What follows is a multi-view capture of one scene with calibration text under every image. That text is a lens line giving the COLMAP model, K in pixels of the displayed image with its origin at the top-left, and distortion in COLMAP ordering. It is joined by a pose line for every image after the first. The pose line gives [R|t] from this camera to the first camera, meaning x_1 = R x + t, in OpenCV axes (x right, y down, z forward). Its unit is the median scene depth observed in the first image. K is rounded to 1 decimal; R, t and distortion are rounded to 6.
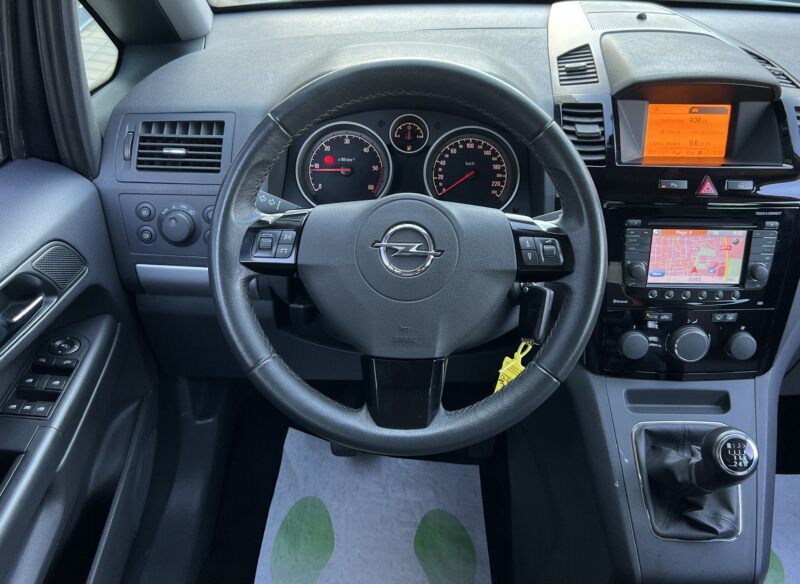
lens RADIAL K [[804.3, 0, 410.0], [0, 804.3, 279.2], [0, 0, 1]] dist [0.025719, 0.000000]
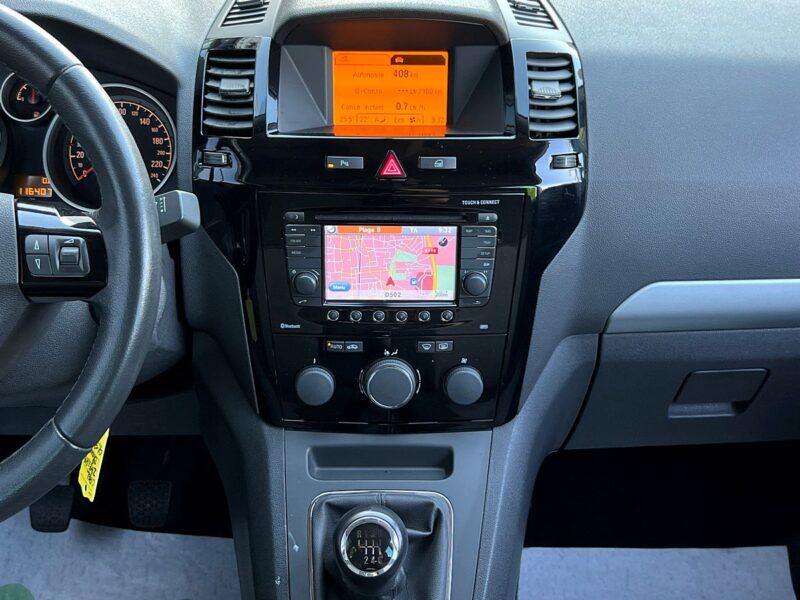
lens RADIAL K [[960.0, 0, 395.6], [0, 960.0, 302.4], [0, 0, 1]] dist [0.095908, 0.000000]
pose [[0.999947, -0.007038, -0.007525, 0.362785], [0.007112, 0.999925, 0.009932, -0.001274], [0.007454, -0.009985, 0.999922, 0.139610]]
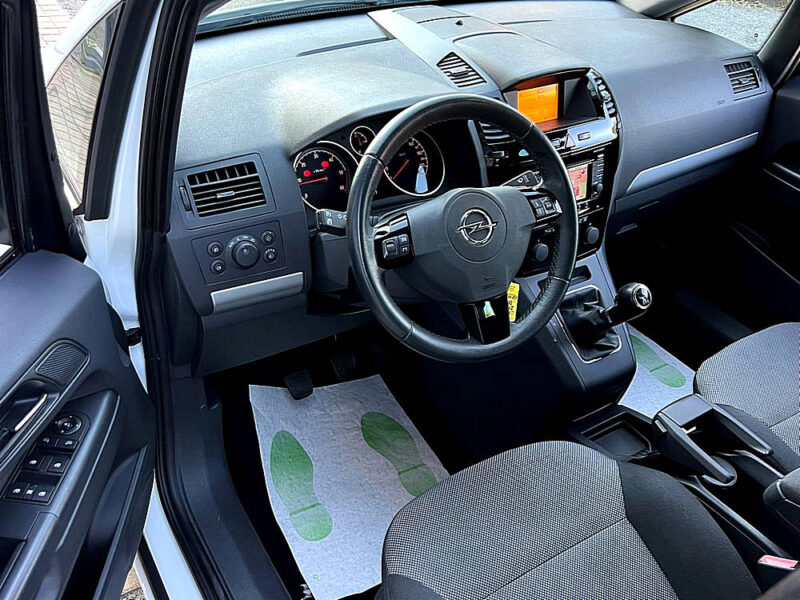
lens RADIAL K [[723.5, 0, 397.7], [0, 723.5, 307.2], [0, 0, 1]] dist [0.057362, -0.029302]
pose [[0.853459, -0.289694, 0.433227, -0.594541], [0.230552, 0.955377, 0.184661, -0.138558], [-0.467390, -0.057719, 0.882165, -0.101928]]
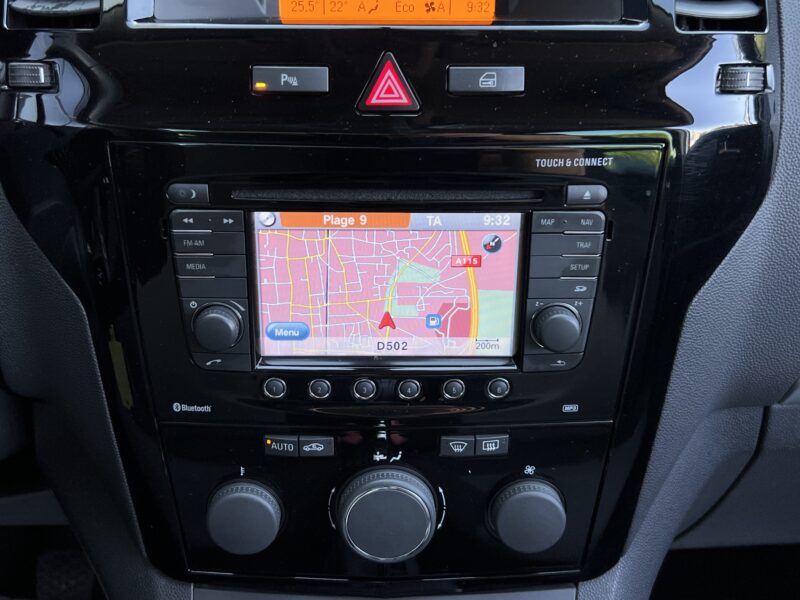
lens RADIAL K [[847.7, 0, 391.8], [0, 847.7, 296.0], [0, 0, 1]] dist [0.057464, 0.000000]
pose [[0.999764, -0.007288, -0.020473, 0.361776], [0.008149, 0.999072, 0.042282, -0.039197], [0.020146, -0.042439, 0.998896, 0.613749]]
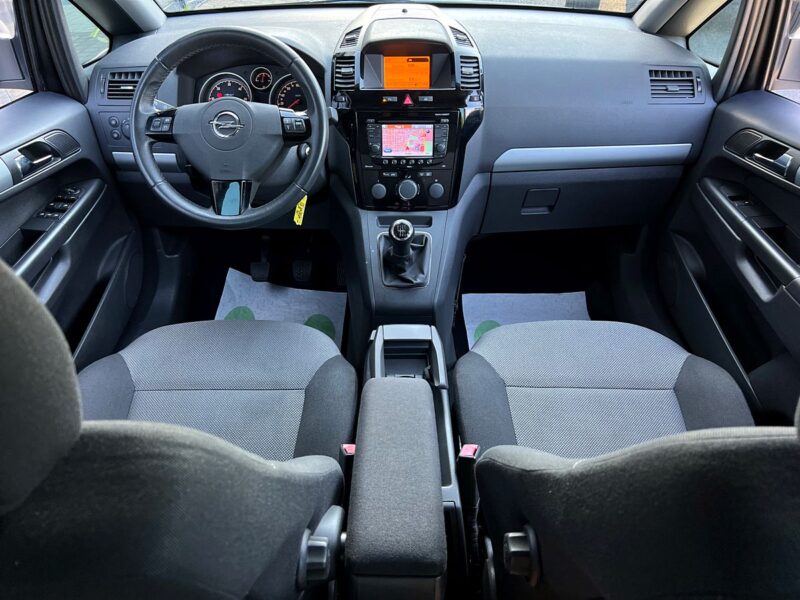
lens RADIAL K [[601.1, 0, 397.9], [0, 601.1, 300.5], [0, 0, 1]] dist [0.046738, -0.035933]
pose [[0.999576, -0.014651, -0.025153, 0.359397], [0.016928, 0.995538, 0.092828, 0.209305], [0.023681, -0.093215, 0.995364, -0.421238]]
